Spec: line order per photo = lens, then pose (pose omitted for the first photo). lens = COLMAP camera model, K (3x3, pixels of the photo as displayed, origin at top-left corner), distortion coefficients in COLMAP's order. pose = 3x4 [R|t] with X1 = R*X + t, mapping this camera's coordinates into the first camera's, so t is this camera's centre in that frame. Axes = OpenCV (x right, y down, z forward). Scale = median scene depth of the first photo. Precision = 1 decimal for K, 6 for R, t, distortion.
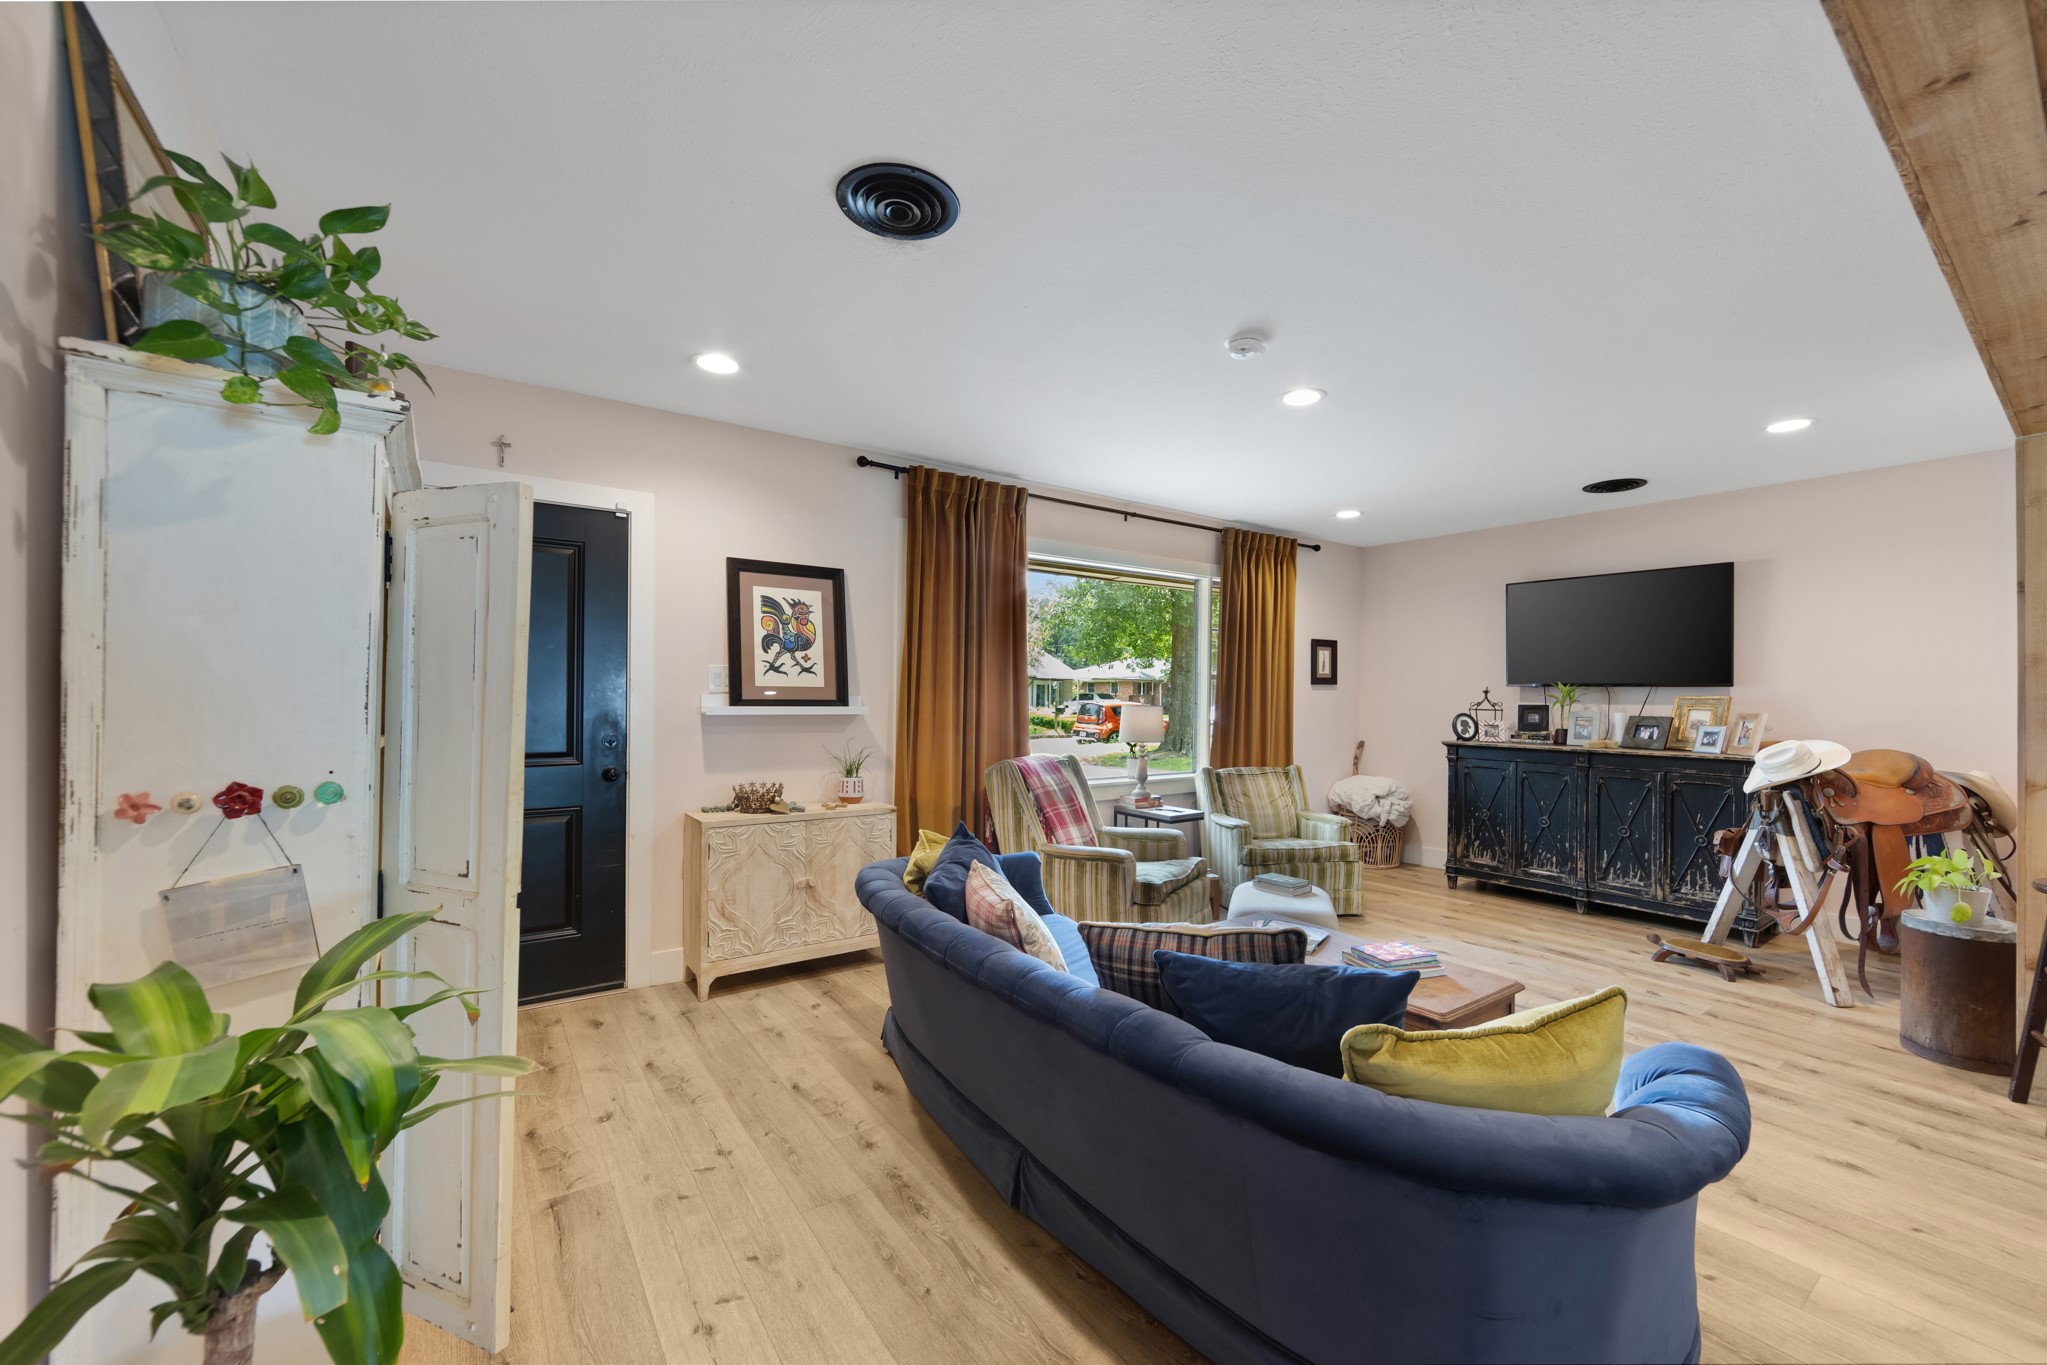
lens RADIAL K [[805.8, 0, 1085.3], [0, 805.8, 703.1], [0, 0, 1]] dist [-0.004830, 0.000075]
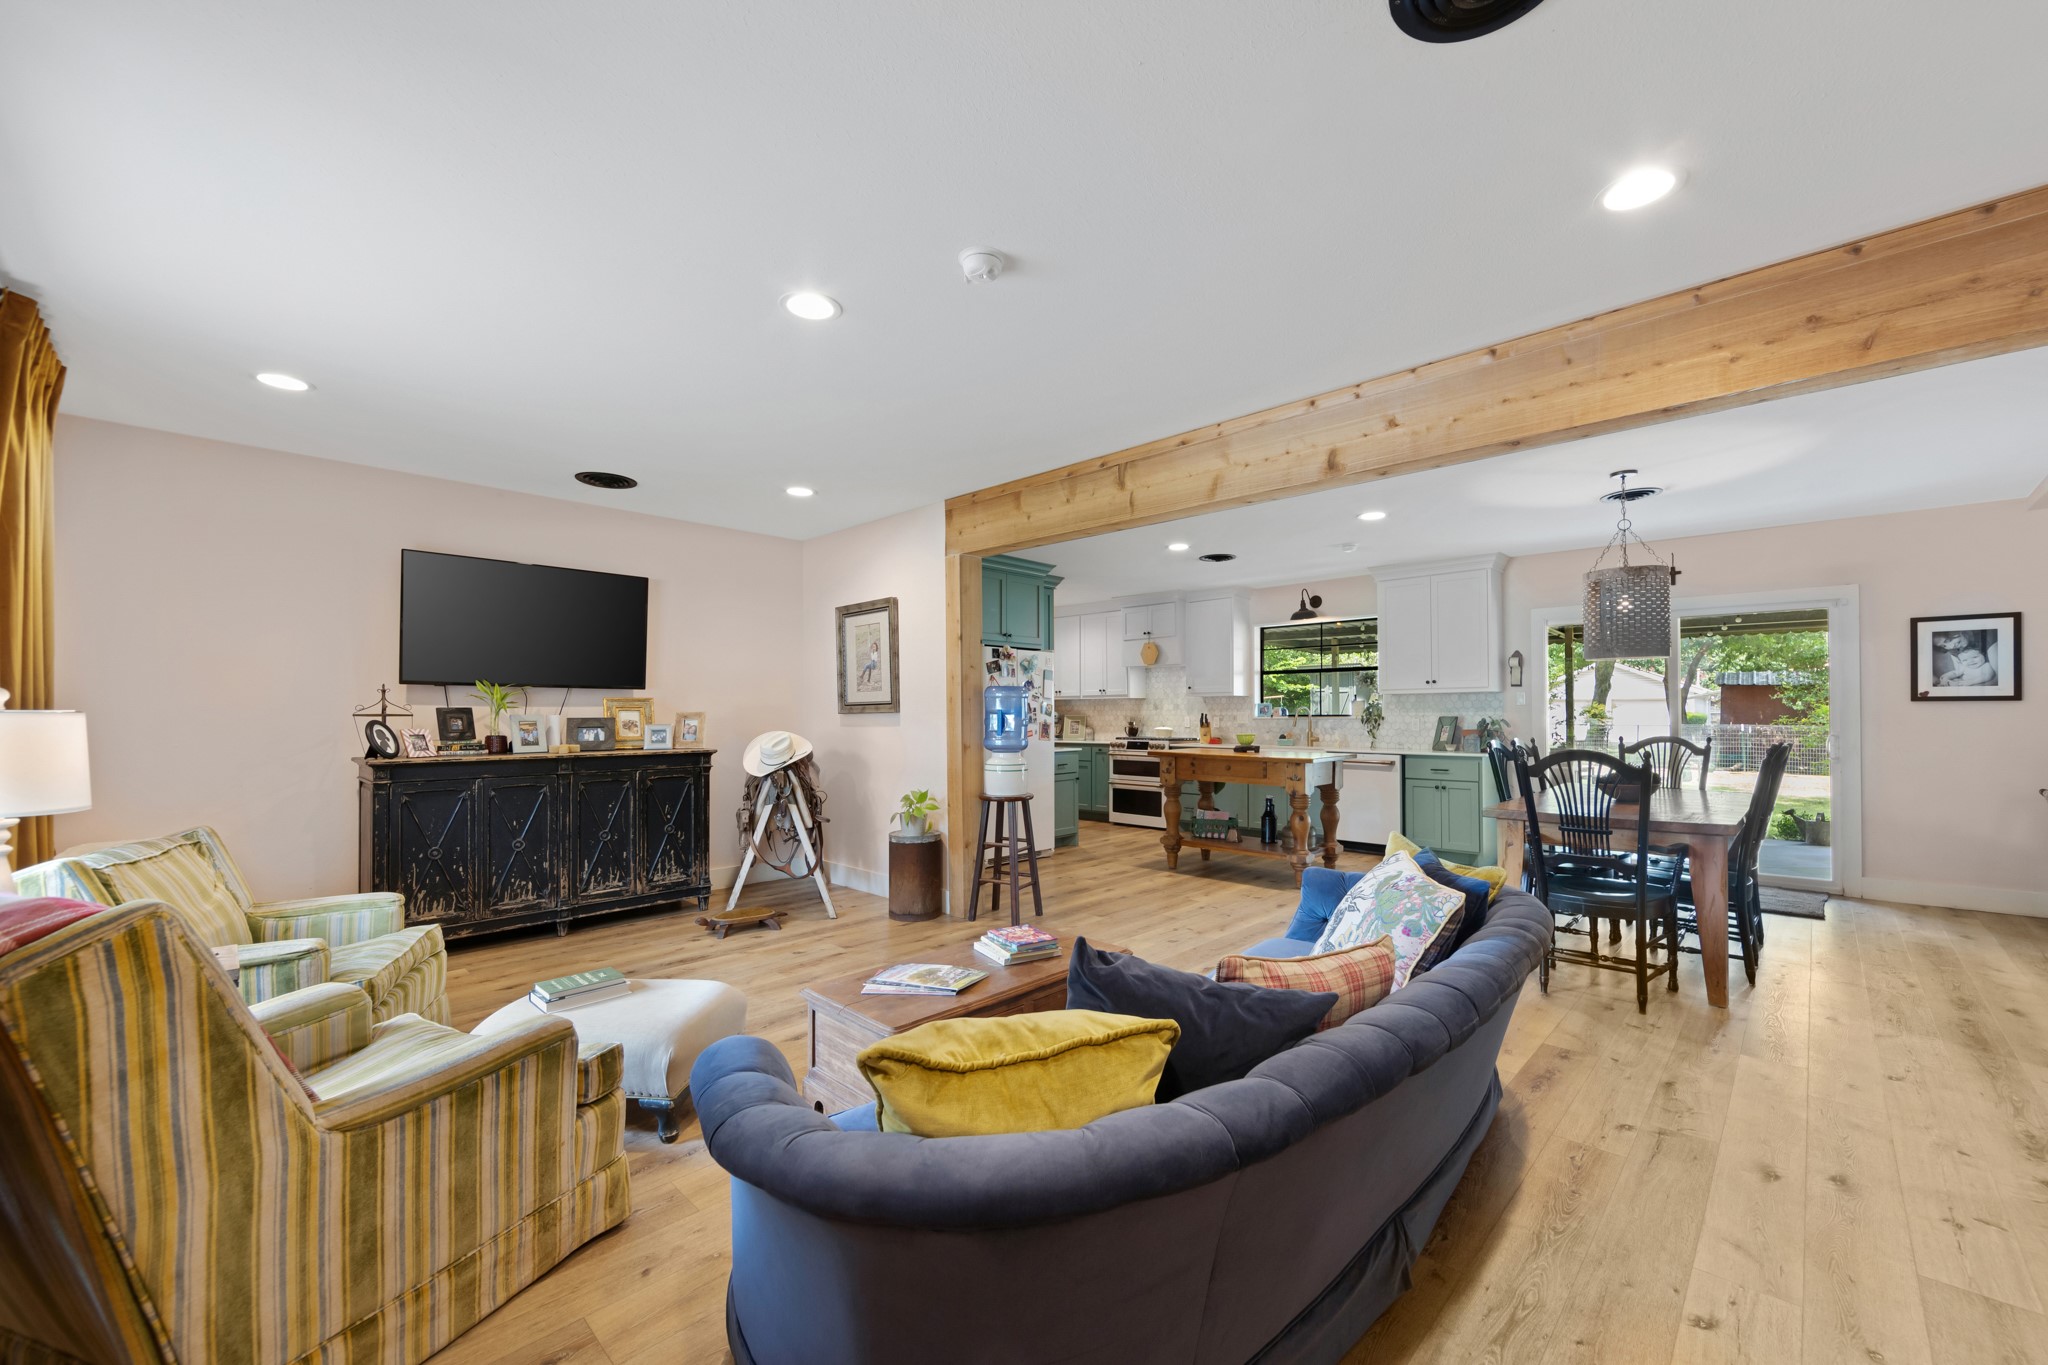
lens RADIAL K [[806.2, 0, 1013.7], [0, 806.2, 691.9], [0, 0, 1]] dist [-0.004830, 0.000075]
pose [[-0.137261, 0.014759, 0.990425, -0.480506], [0.007283, 0.999877, -0.013891, 0.002593], [-0.990508, 0.005306, -0.137352, 0.827210]]
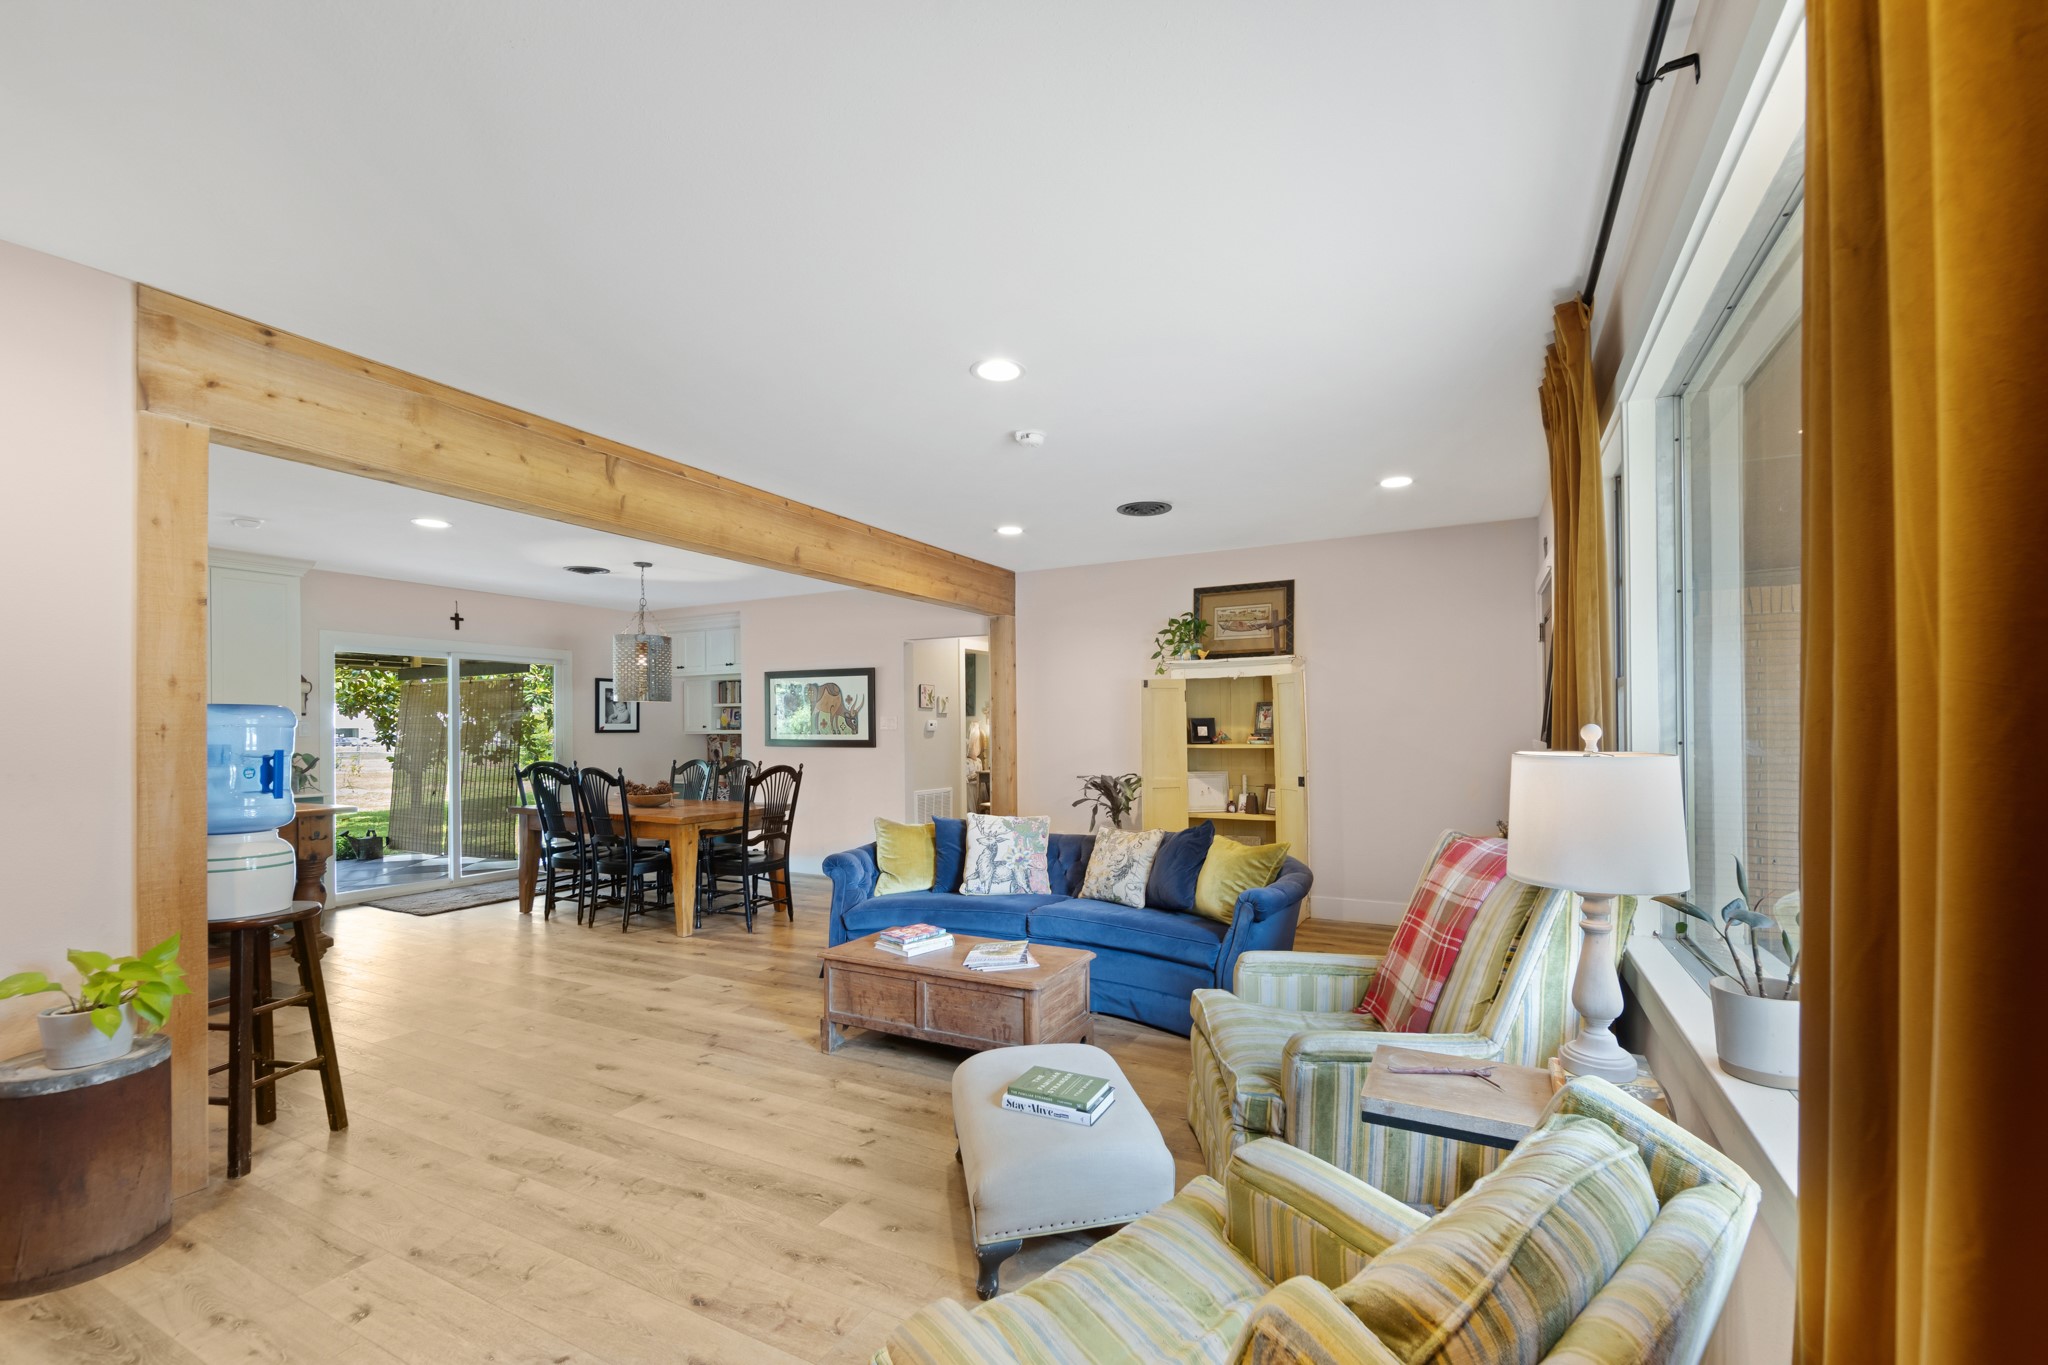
lens RADIAL K [[806.2, 0, 1078.9], [0, 806.2, 732.5], [0, 0, 1]] dist [-0.004830, 0.000075]
pose [[-0.892573, -0.000361, -0.450903, 0.469701], [-0.003641, 0.999973, 0.006408, -0.008623], [0.450889, 0.007361, -0.892550, 1.513594]]
